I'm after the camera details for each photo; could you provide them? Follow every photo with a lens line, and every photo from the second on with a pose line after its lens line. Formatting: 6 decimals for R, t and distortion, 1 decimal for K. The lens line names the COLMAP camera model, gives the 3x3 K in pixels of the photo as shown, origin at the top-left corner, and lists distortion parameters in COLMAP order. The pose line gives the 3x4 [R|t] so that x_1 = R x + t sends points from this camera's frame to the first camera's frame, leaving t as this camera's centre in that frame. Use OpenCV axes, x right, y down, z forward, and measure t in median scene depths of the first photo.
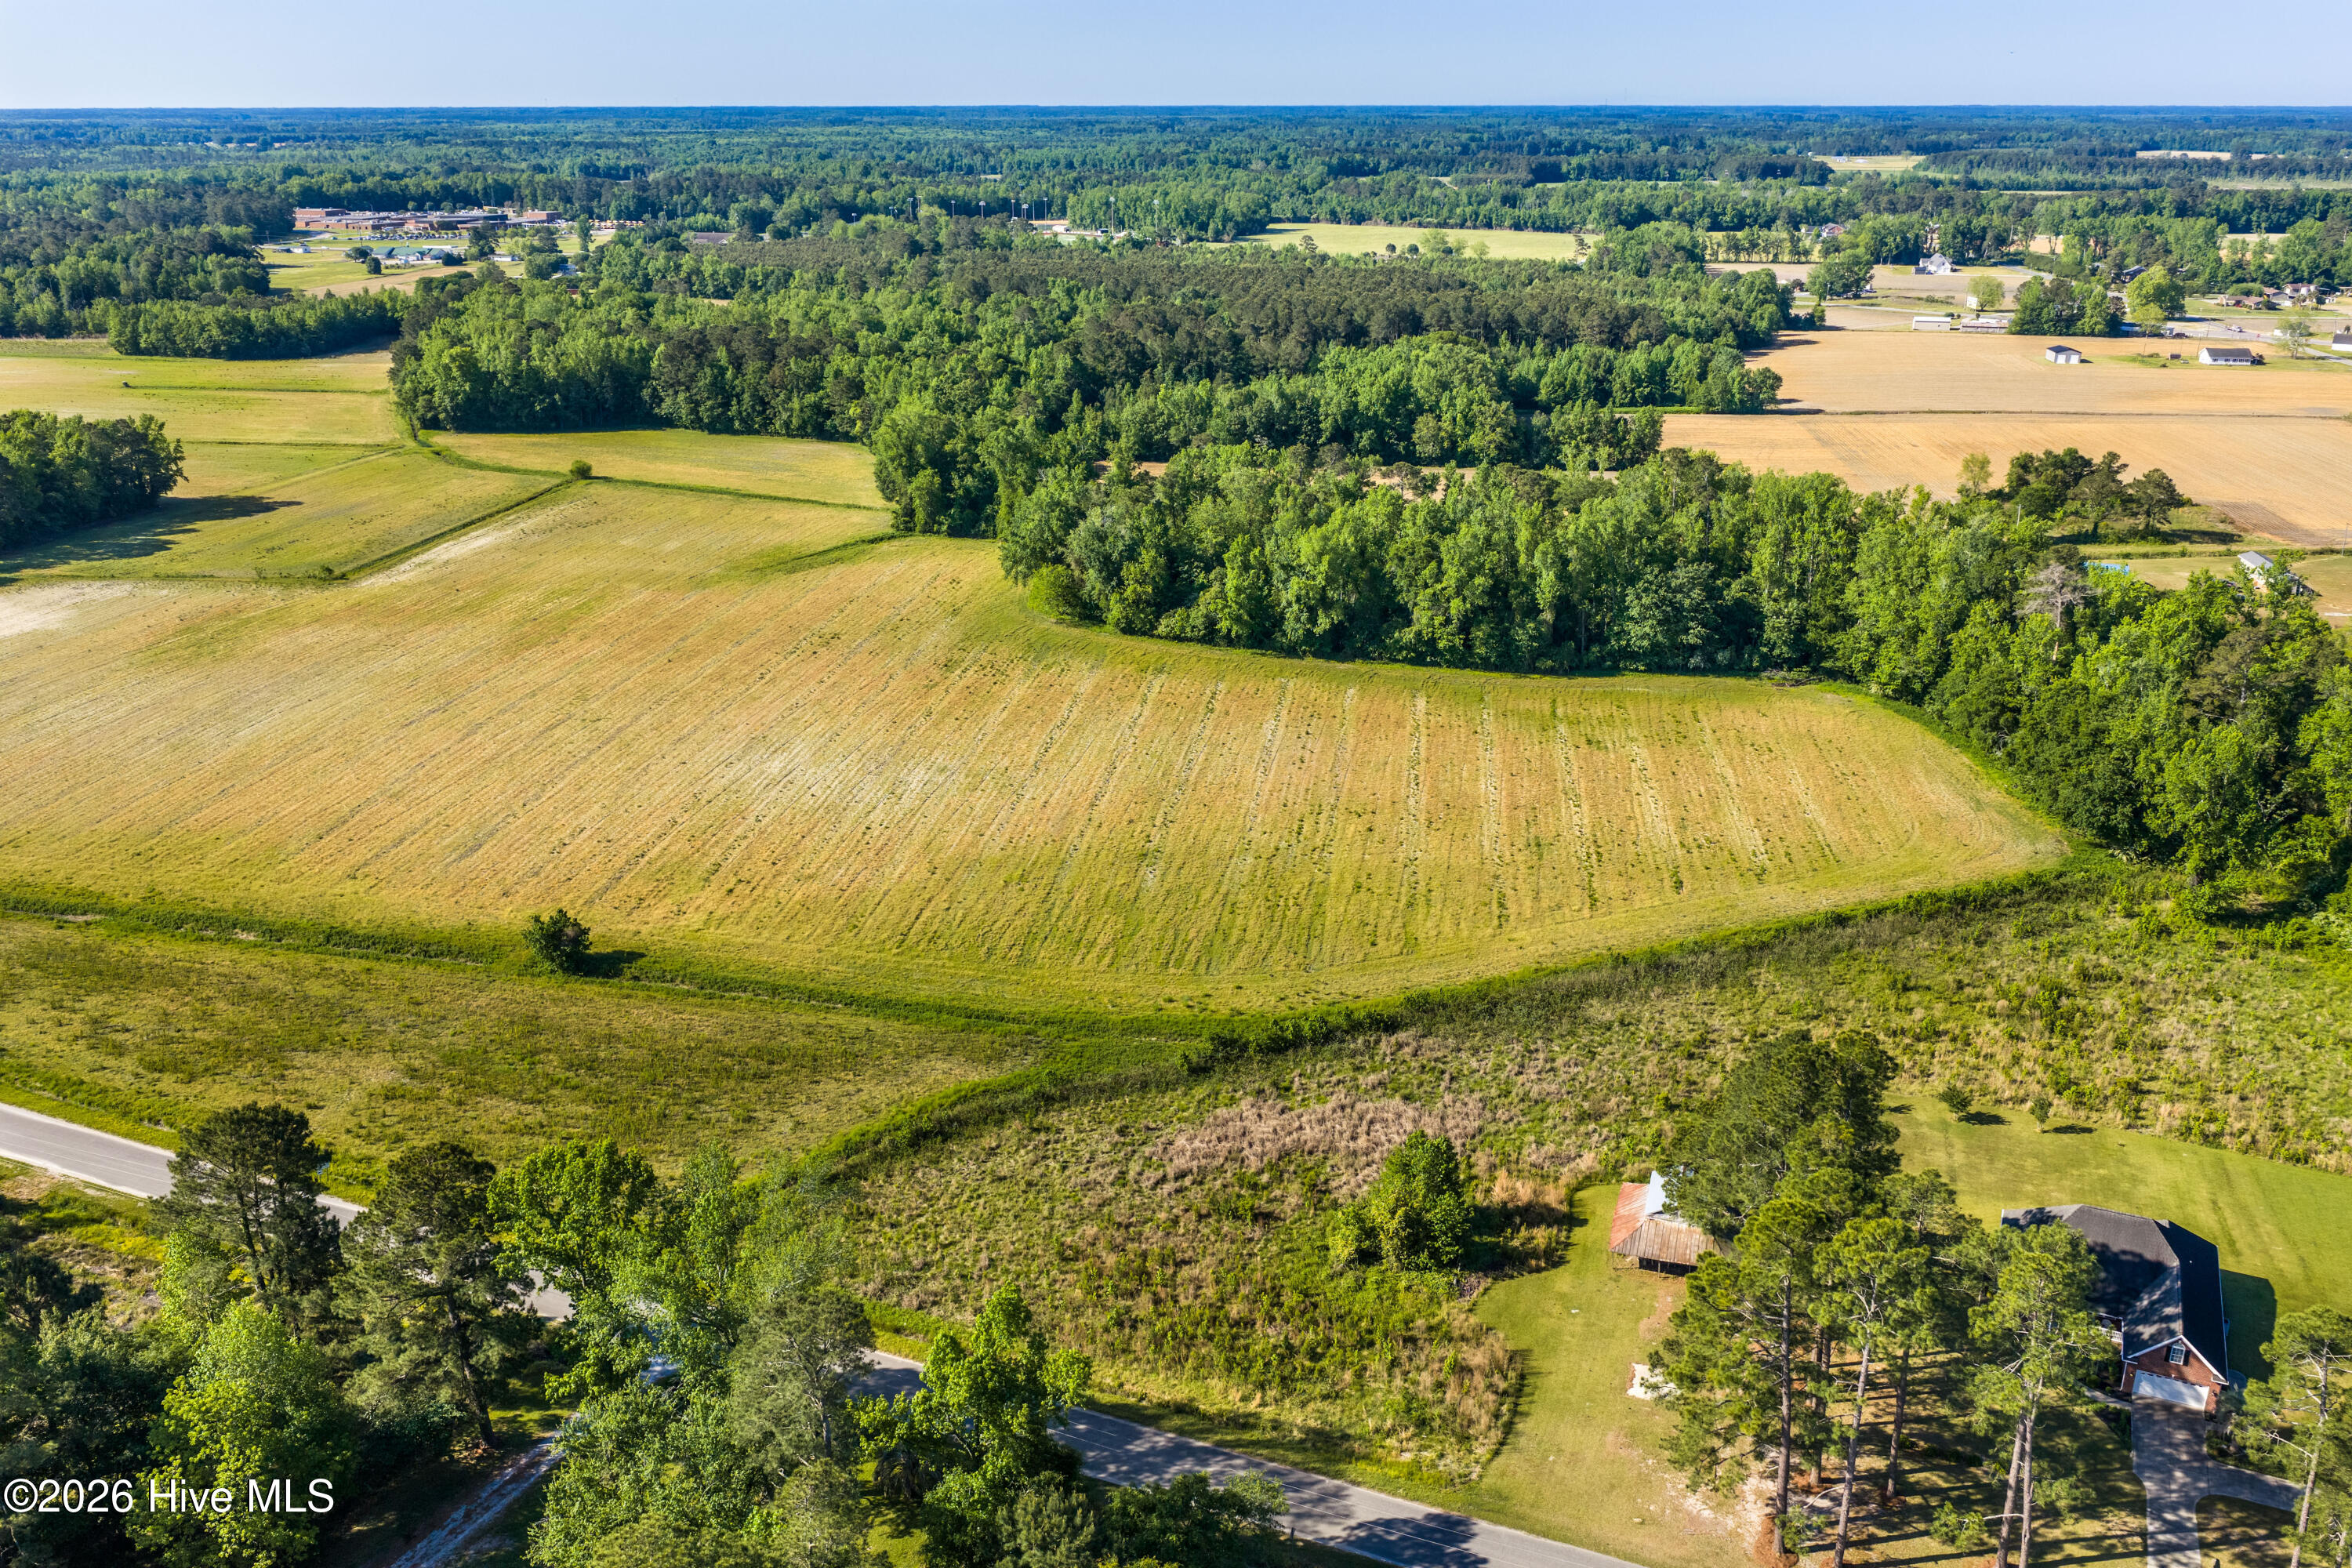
lens RADIAL K [[1951.8, 0, 1172.5], [0, 1951.8, 793.7], [0, 0, 1]] dist [0.016928, -0.040452]
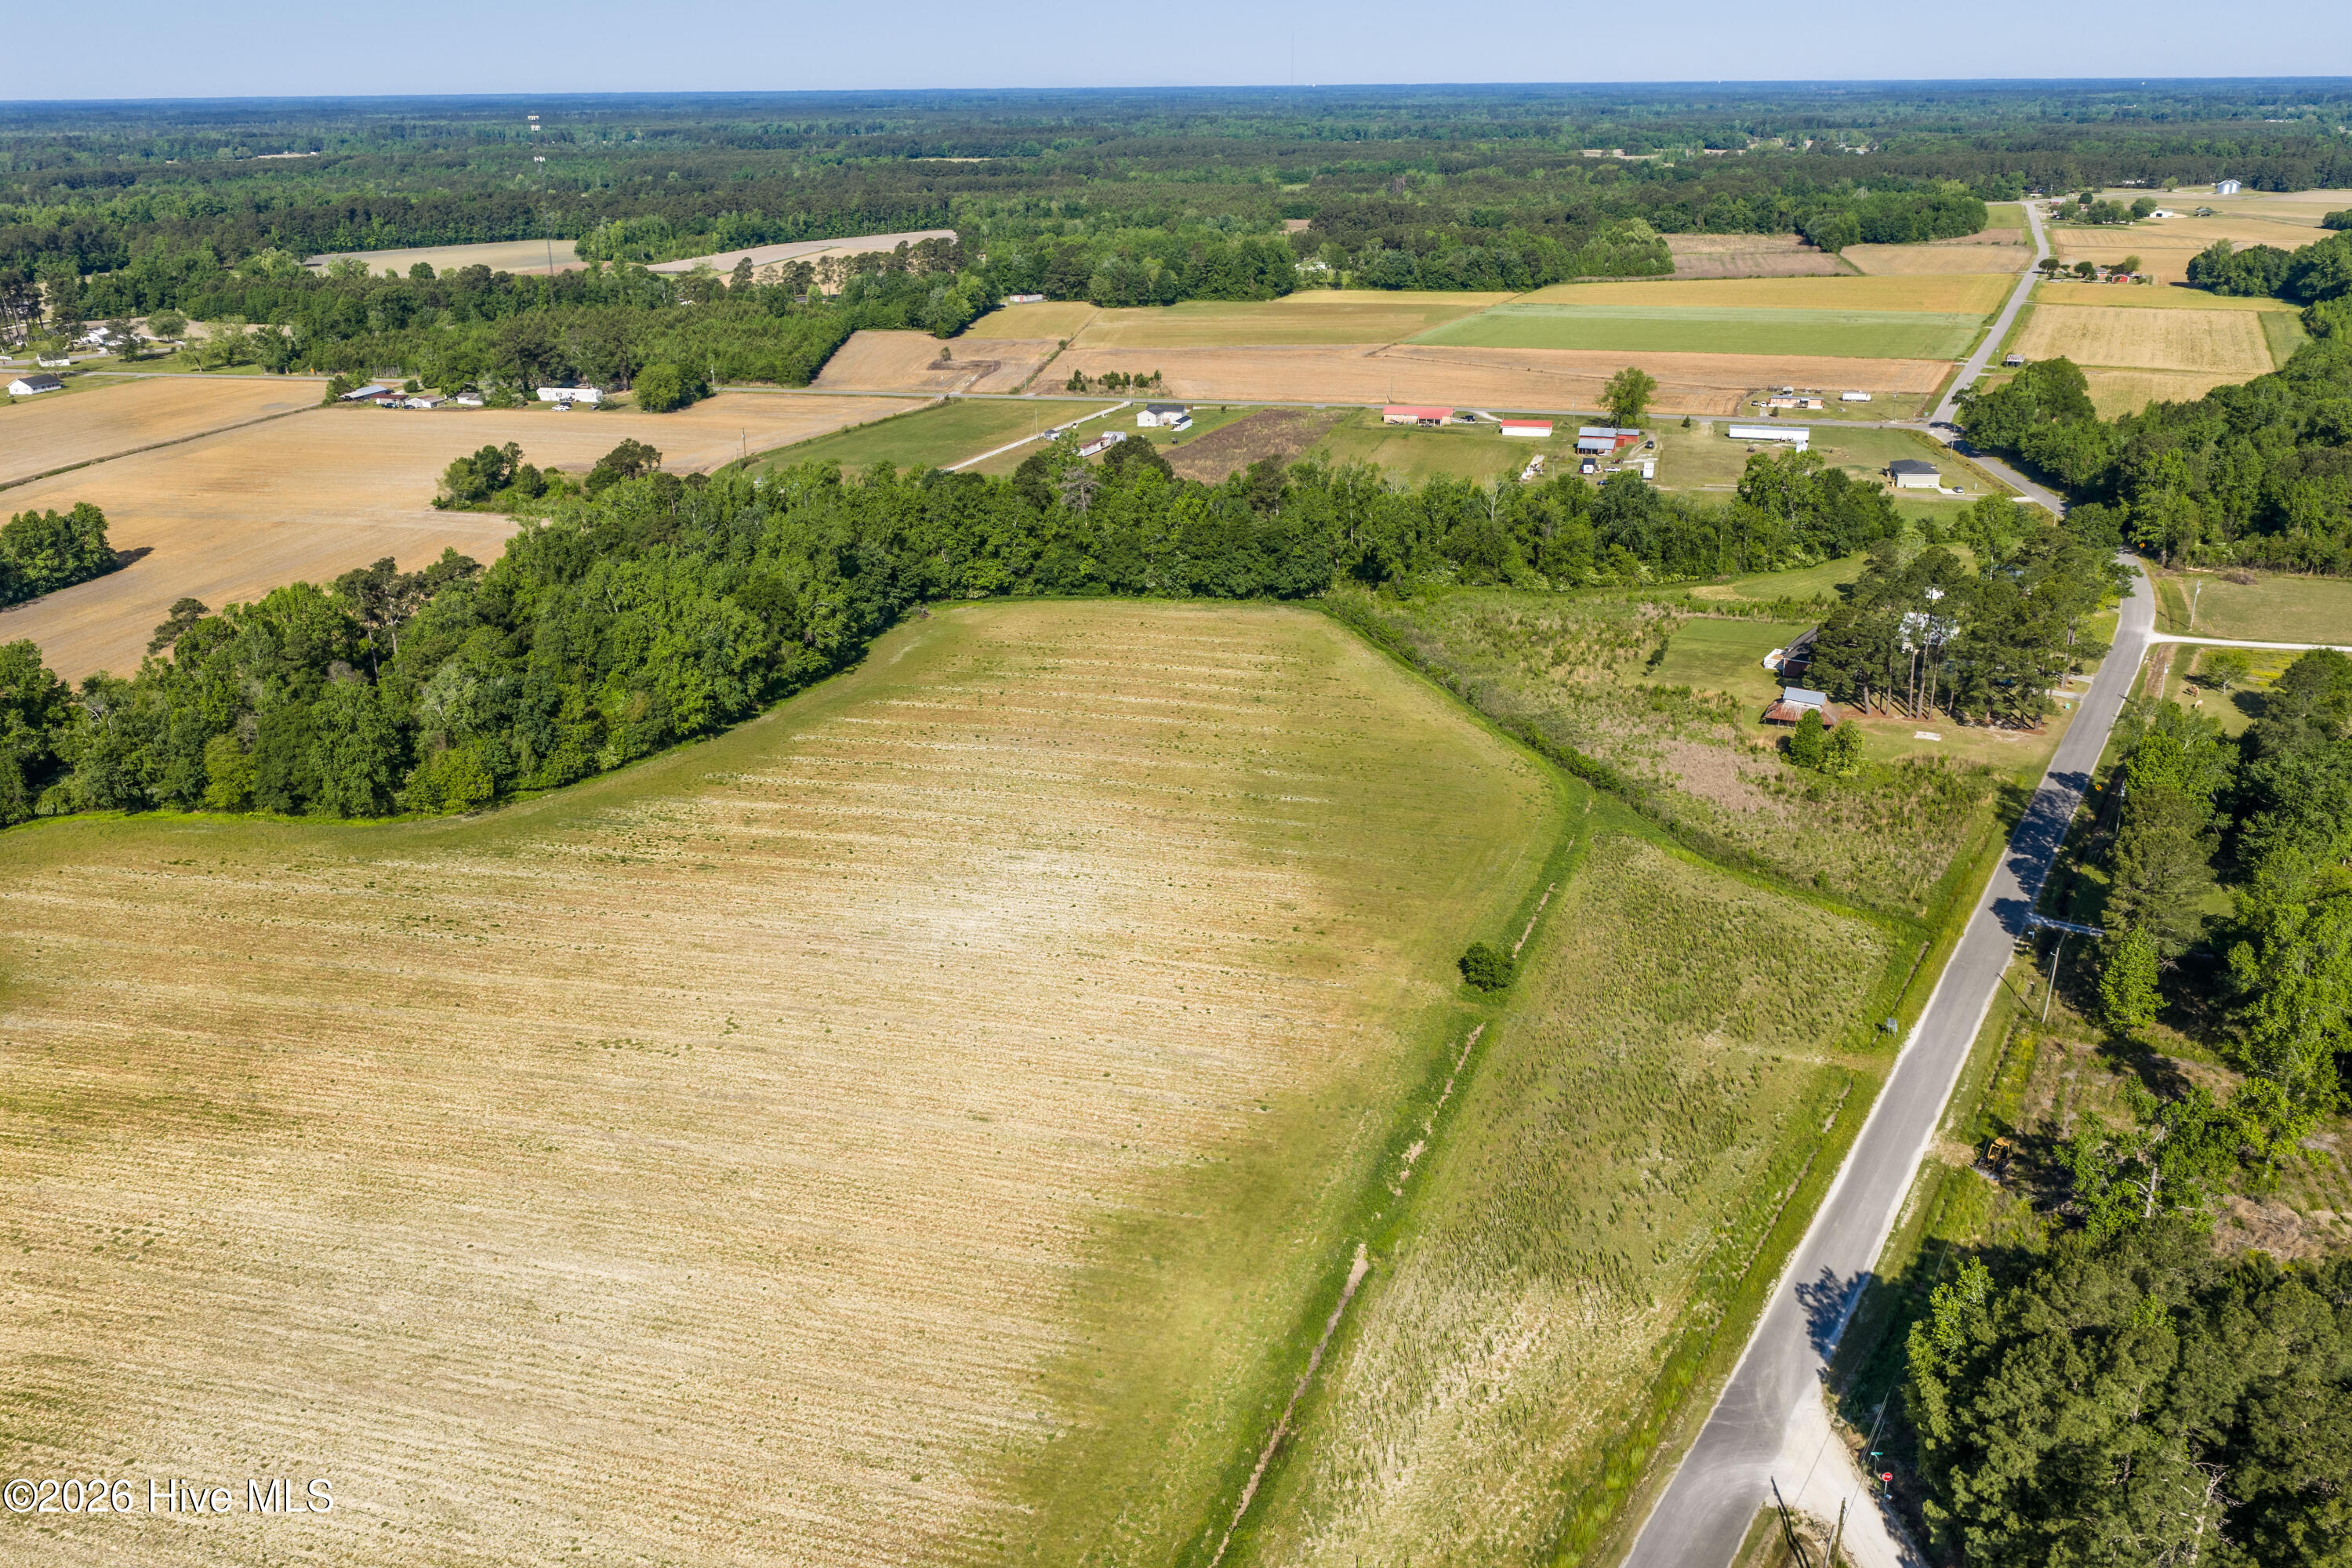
lens RADIAL K [[1951.8, 0, 1186.0], [0, 1951.8, 763.9], [0, 0, 1]] dist [0.016928, -0.040452]
pose [[0.119258, -0.328855, 0.936820, -1.097881], [0.340897, 0.899756, 0.272448, -0.318254], [-0.932506, 0.286867, 0.219409, 0.733345]]
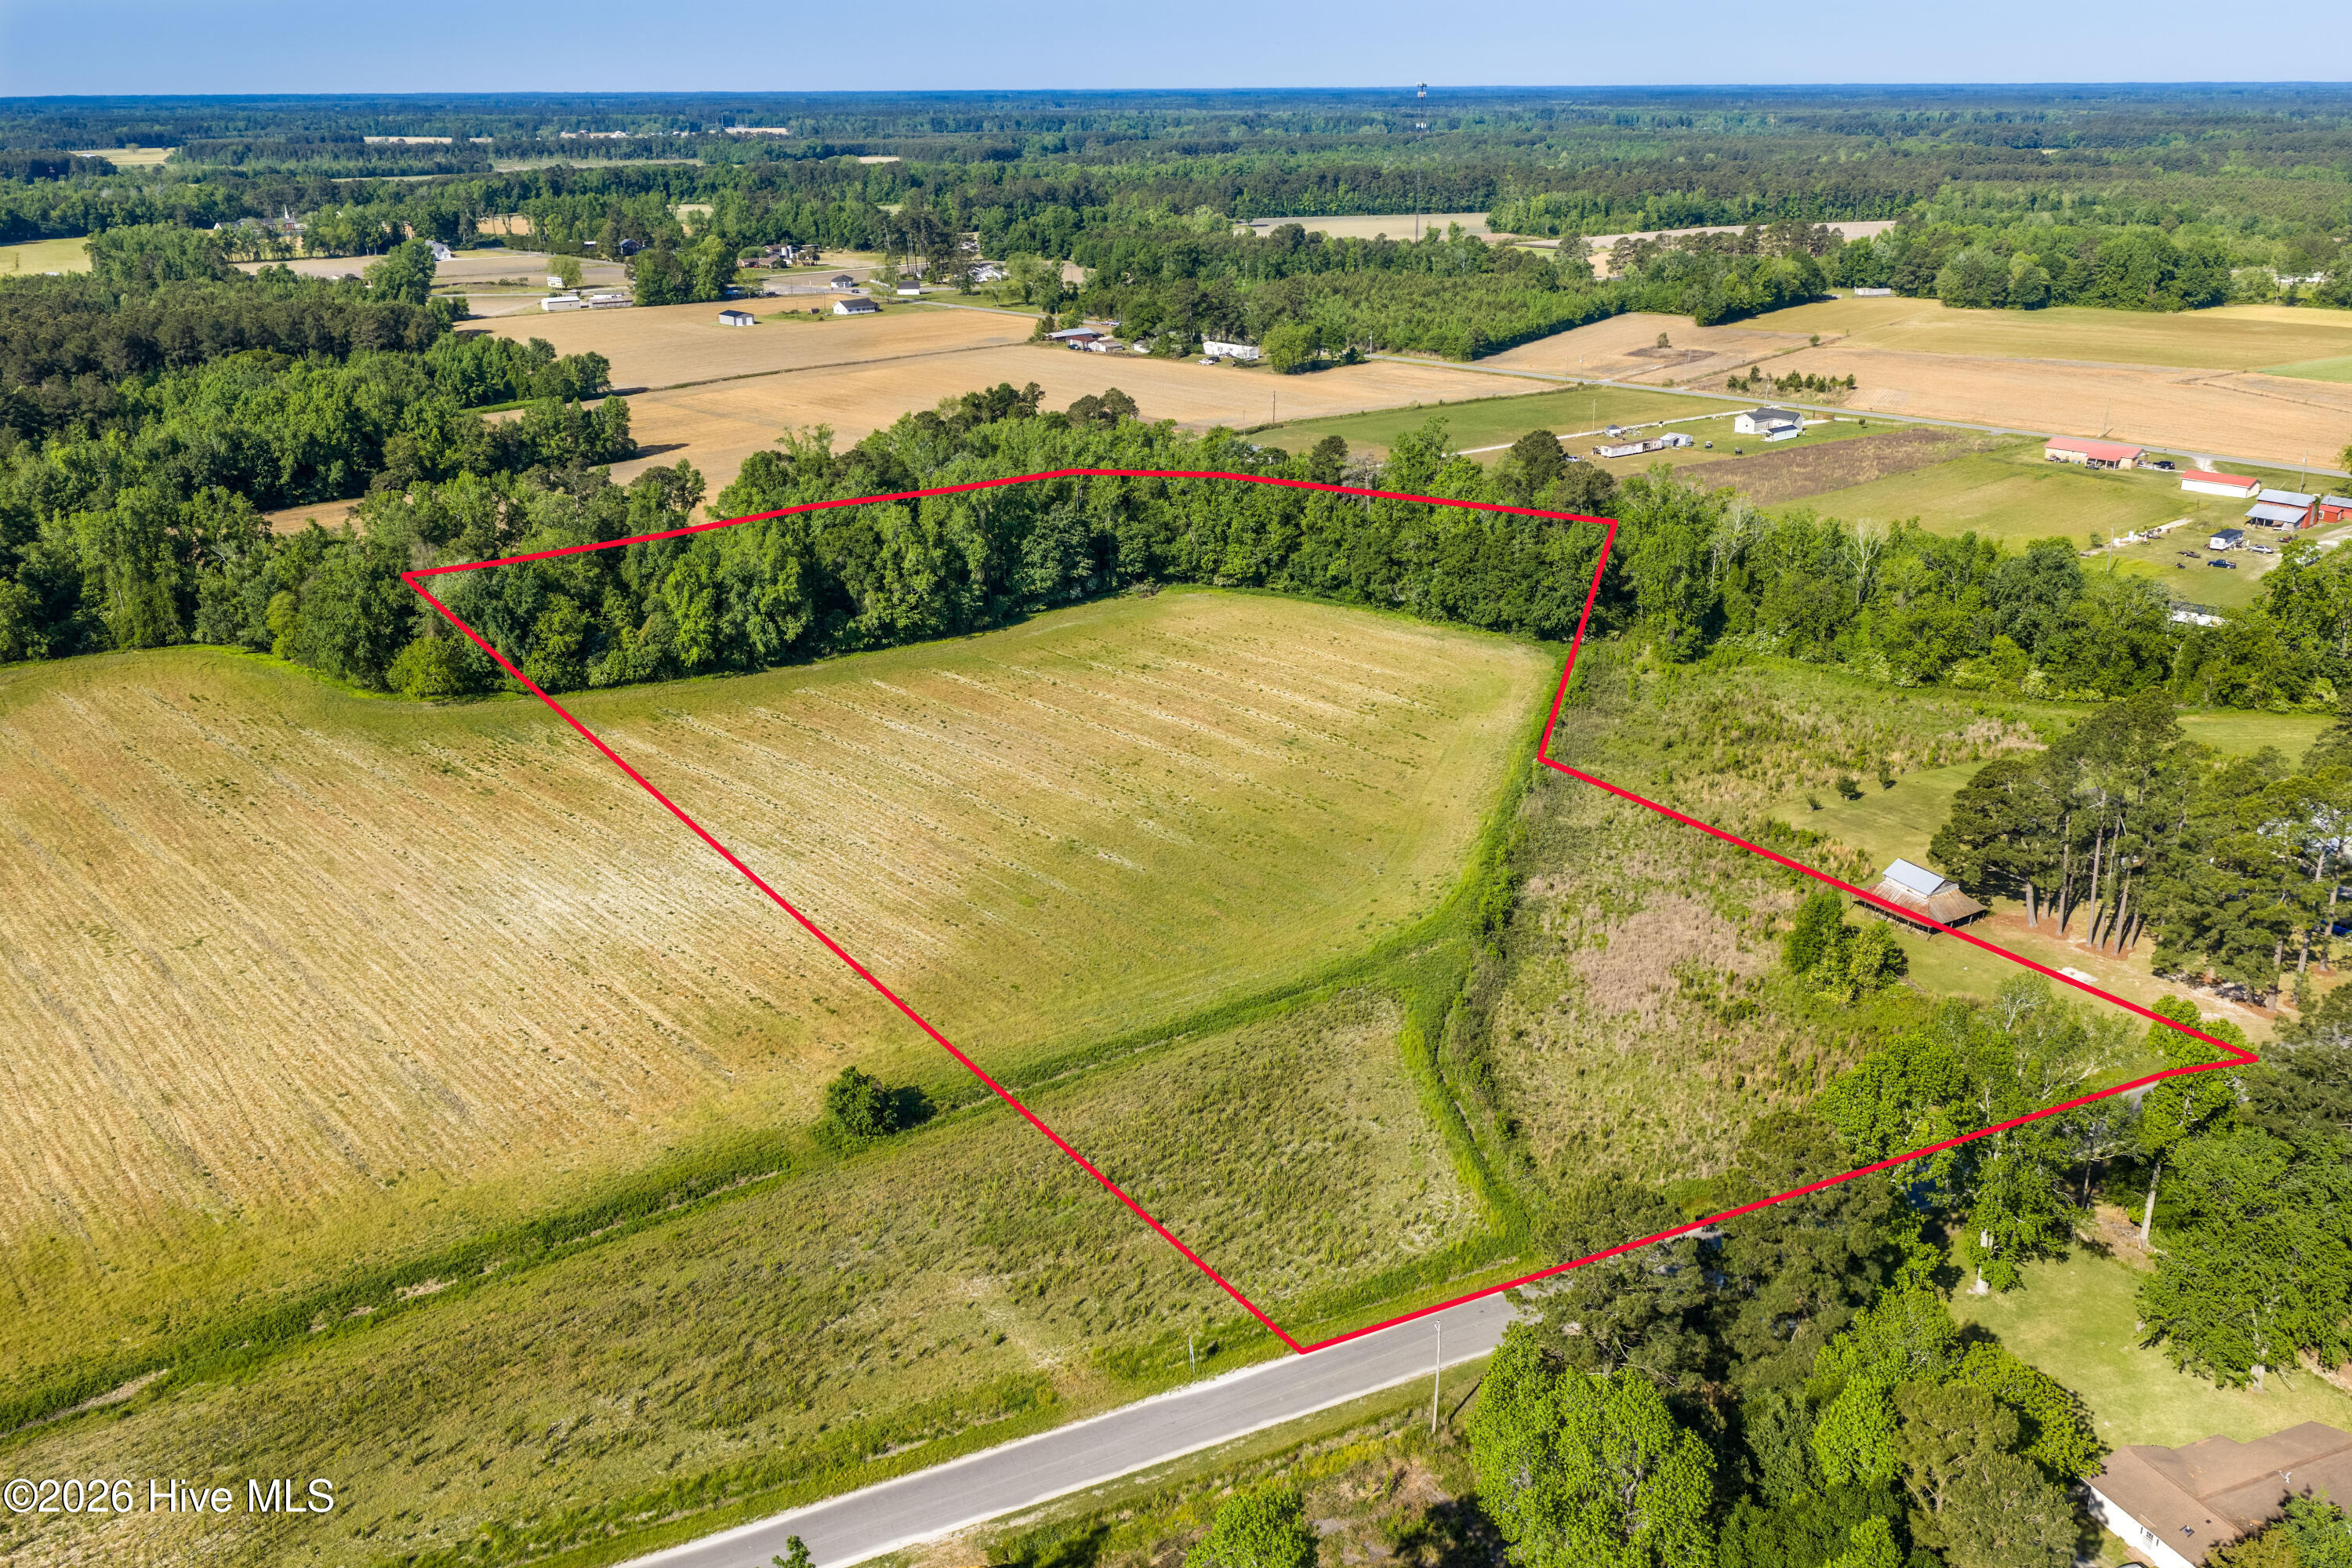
lens RADIAL K [[1951.8, 0, 1180.2], [0, 1951.8, 785.2], [0, 0, 1]] dist [0.016928, -0.040452]
pose [[0.644950, -0.261949, 0.717929, -0.650719], [0.260998, 0.958437, 0.115236, -0.094527], [-0.718276, 0.113056, 0.686512, 0.265212]]
